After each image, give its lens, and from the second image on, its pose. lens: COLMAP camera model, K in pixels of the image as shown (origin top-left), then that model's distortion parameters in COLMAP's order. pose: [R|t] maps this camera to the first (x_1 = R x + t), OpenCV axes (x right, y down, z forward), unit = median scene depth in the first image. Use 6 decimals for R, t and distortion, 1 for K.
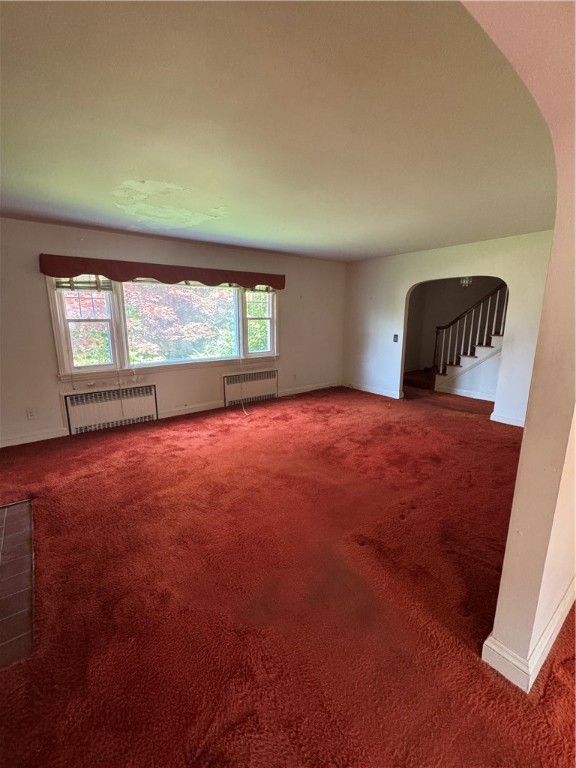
lens RADIAL K [[331.6, 0, 285.9], [0, 331.6, 384.8], [0, 0, 1]] dist [-0.000539, 0.000199]
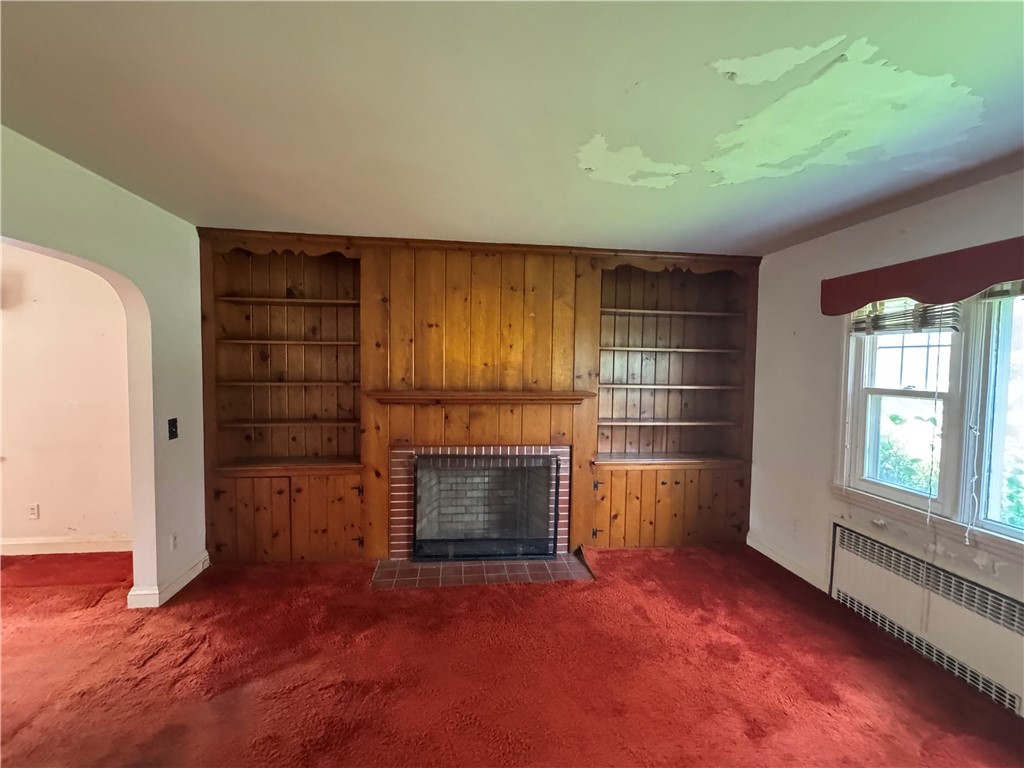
lens RADIAL K [[442.2, 0, 511.6], [0, 442.2, 384.5], [0, 0, 1]] dist [-0.000539, 0.000199]
pose [[-0.506218, 0.034194, -0.861728, 0.225030], [-0.192566, 0.969504, 0.151592, -0.195391], [0.840632, 0.242679, -0.484195, 0.843414]]
